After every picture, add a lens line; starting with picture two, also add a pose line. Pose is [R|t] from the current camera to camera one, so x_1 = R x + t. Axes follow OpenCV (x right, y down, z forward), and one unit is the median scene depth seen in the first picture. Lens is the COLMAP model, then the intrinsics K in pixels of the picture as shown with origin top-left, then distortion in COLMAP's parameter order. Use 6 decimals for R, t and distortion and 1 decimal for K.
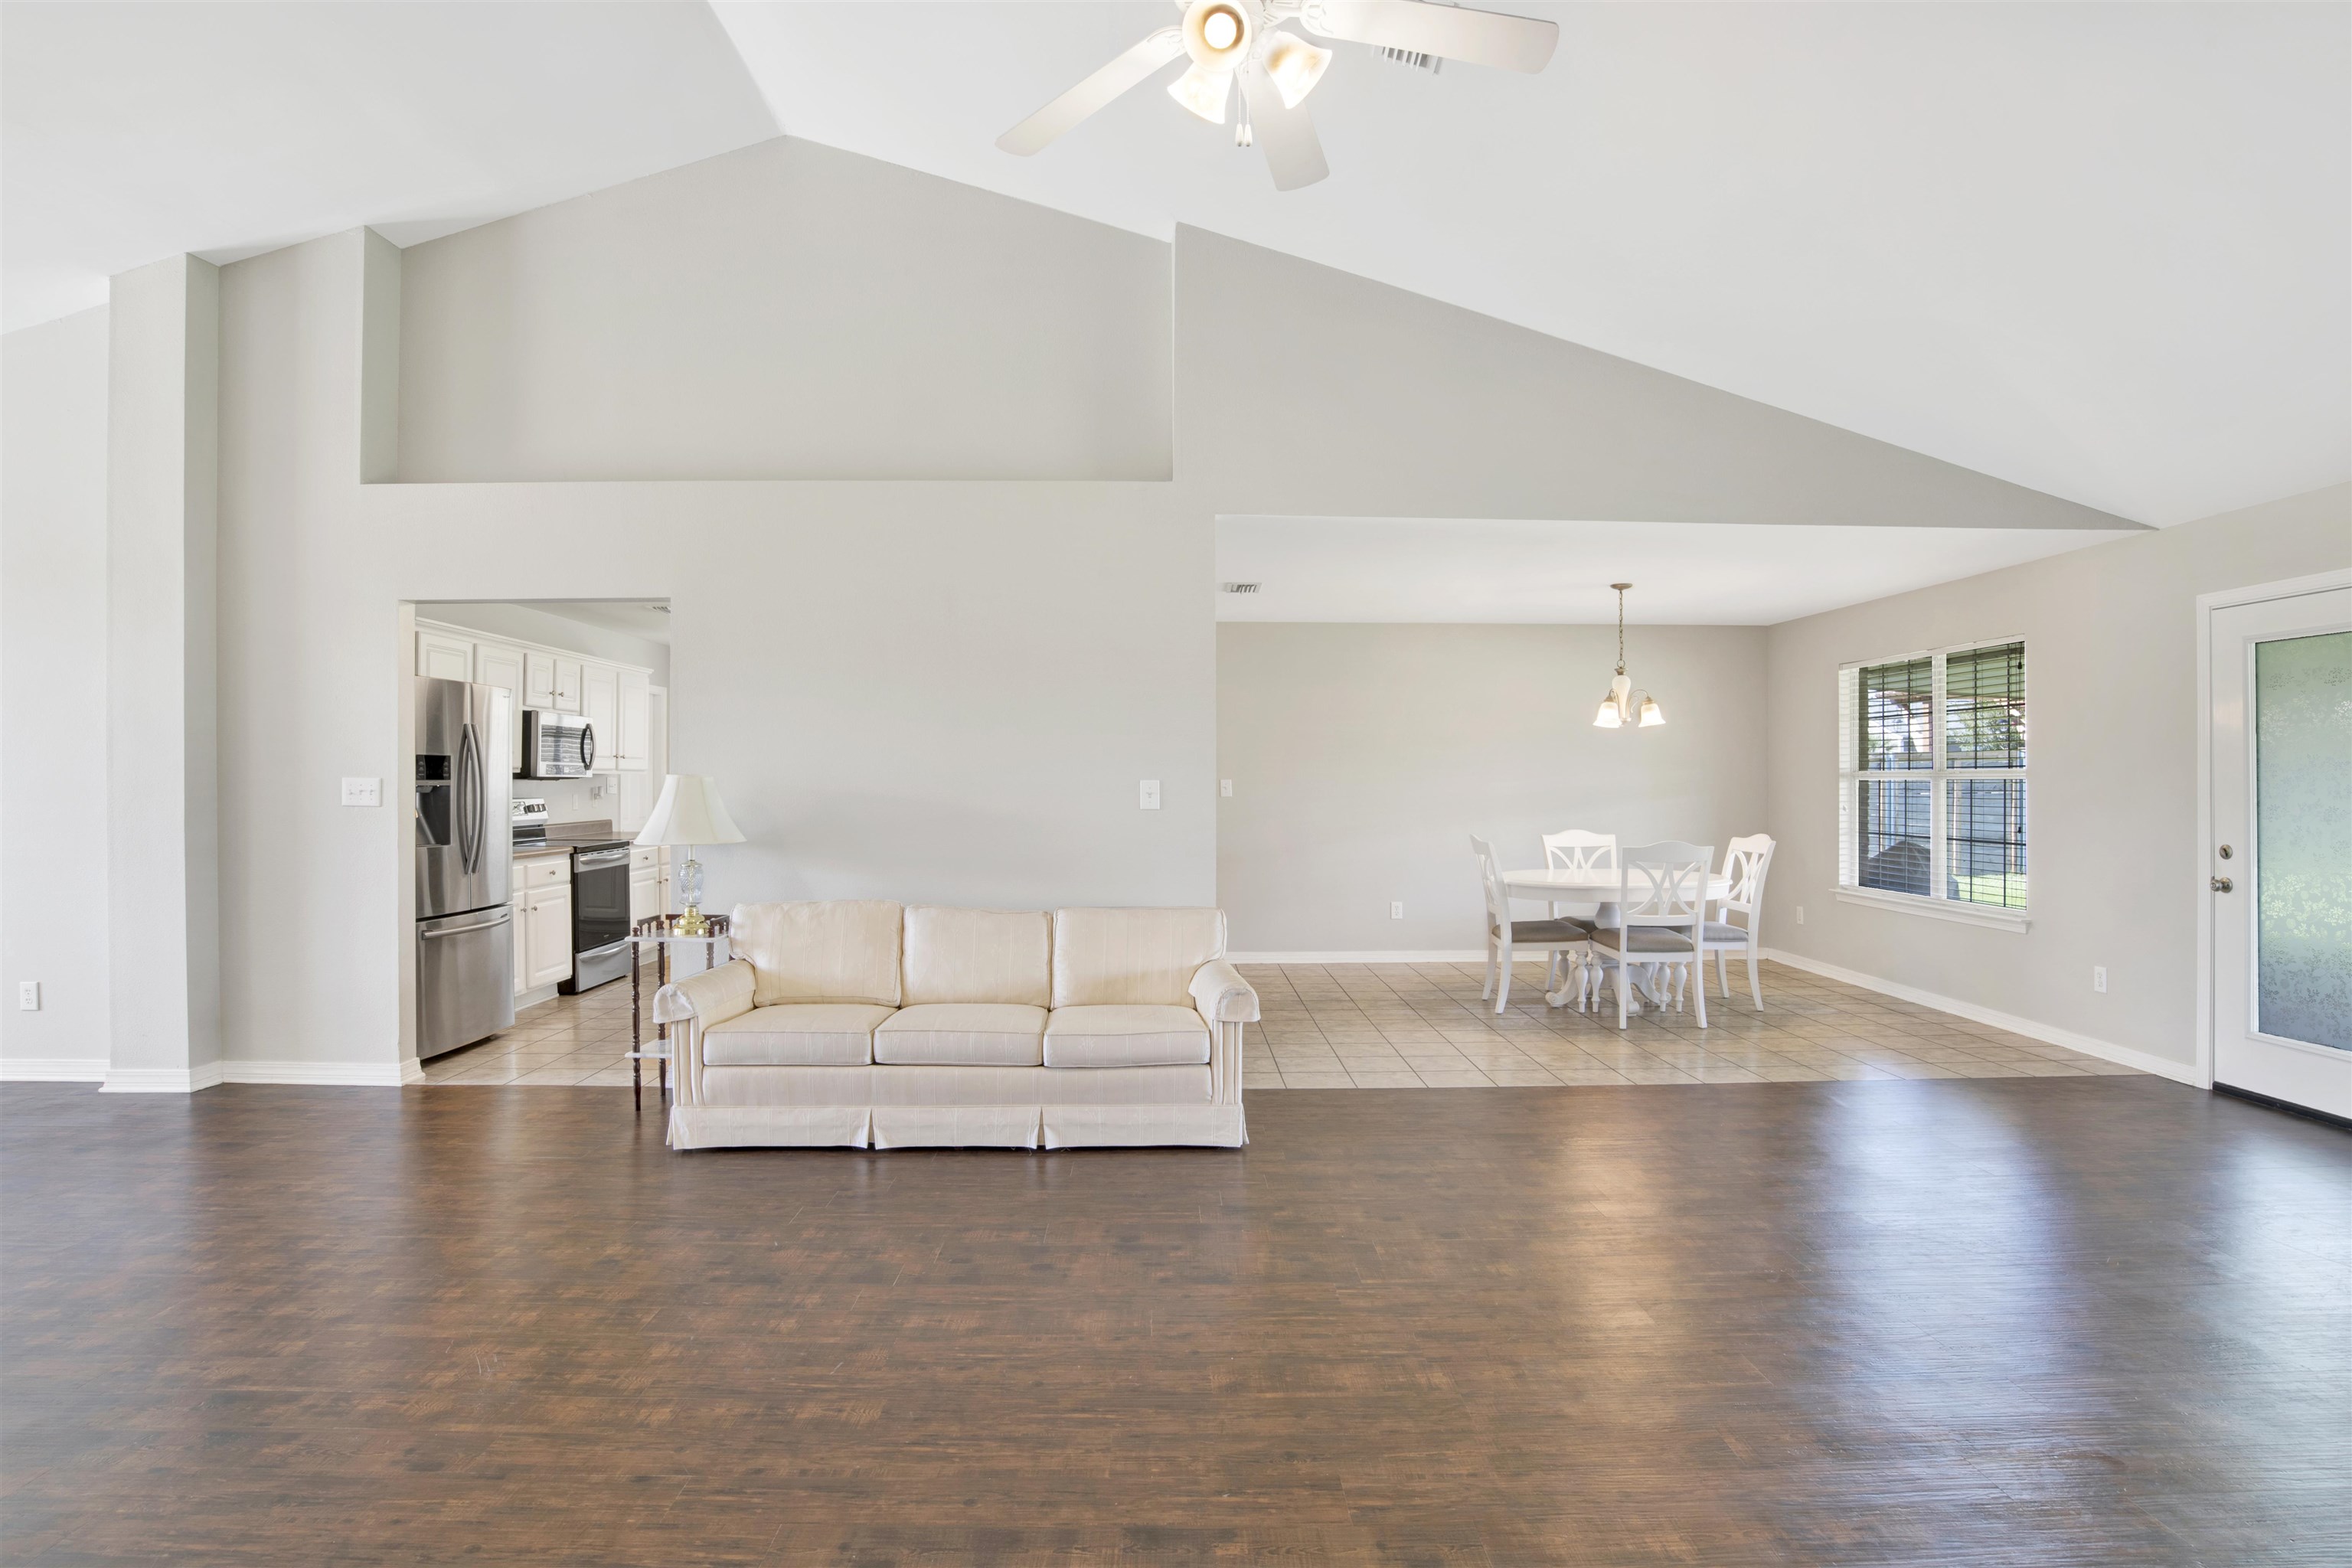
lens RADIAL K [[1259.6, 0, 1194.0], [0, 1259.6, 775.8], [0, 0, 1]] dist [-0.054720, 0.005537]
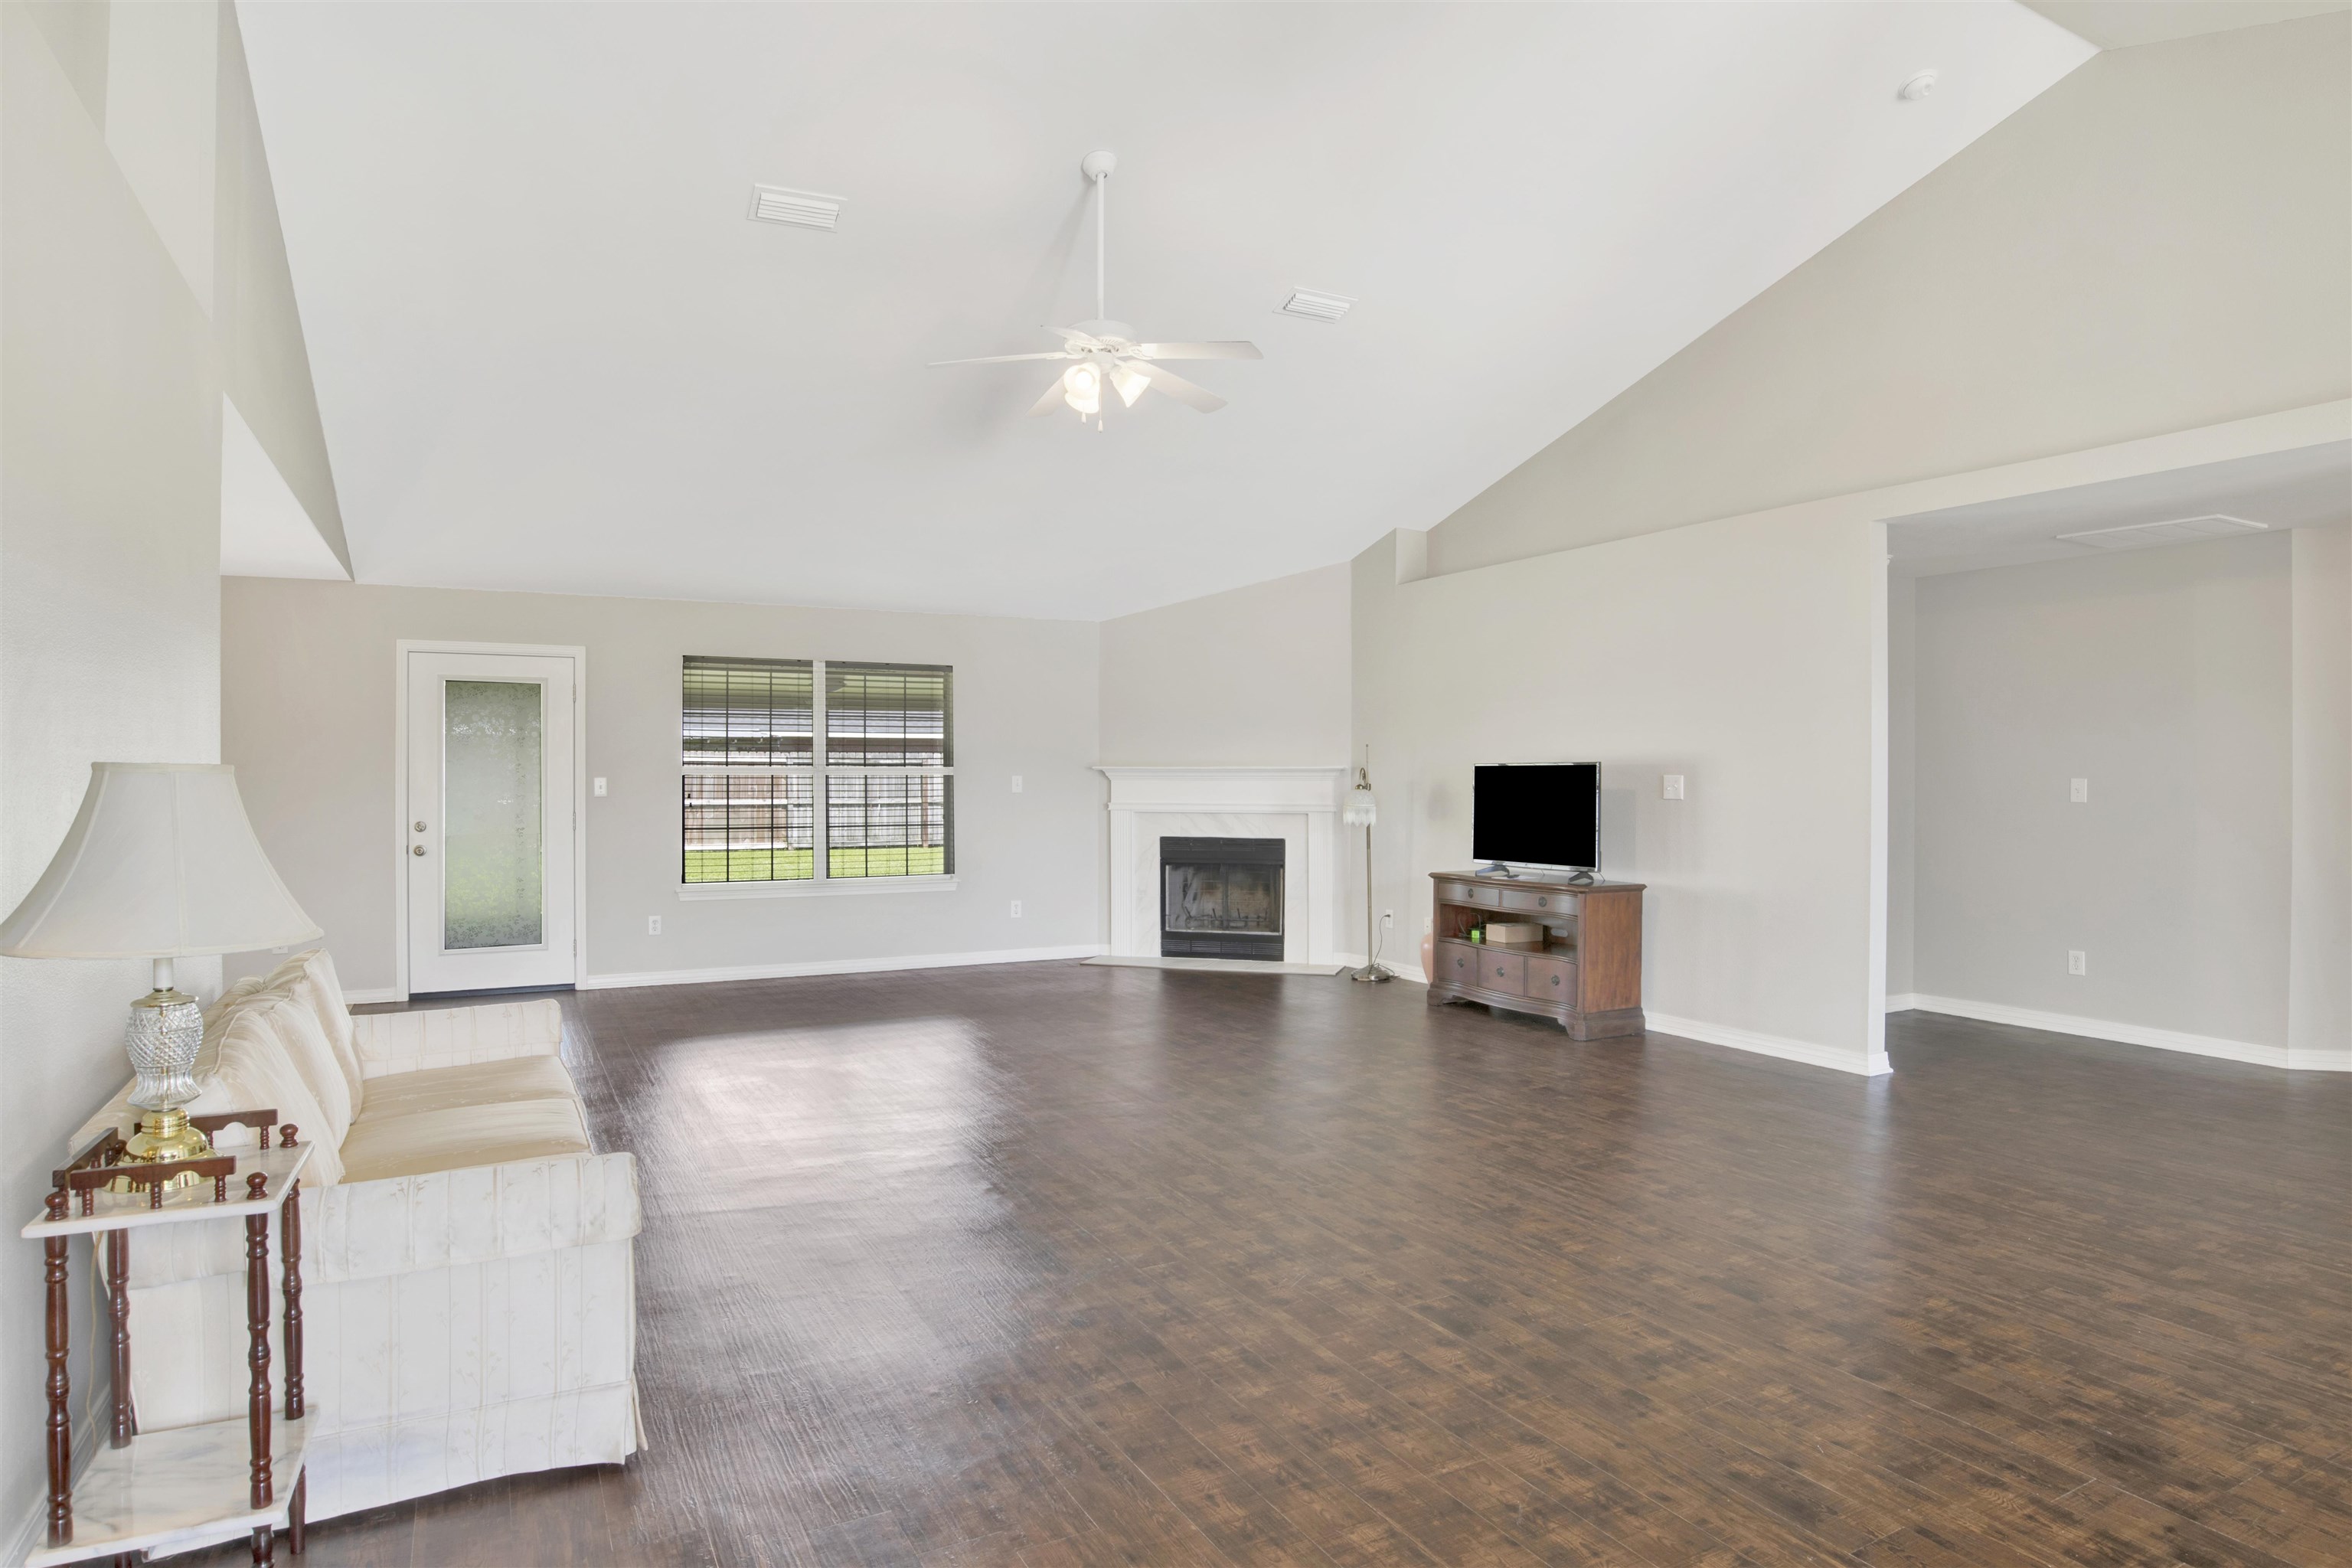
lens RADIAL K [[1367.0, 0, 1173.7], [0, 1367.0, 785.6], [0, 0, 1]] dist [-0.051935, 0.001977]
pose [[-0.461139, -0.007378, 0.887297, -1.644156], [-0.013318, 0.999910, 0.001393, 0.001840], [-0.887228, -0.011174, -0.461196, 1.669180]]
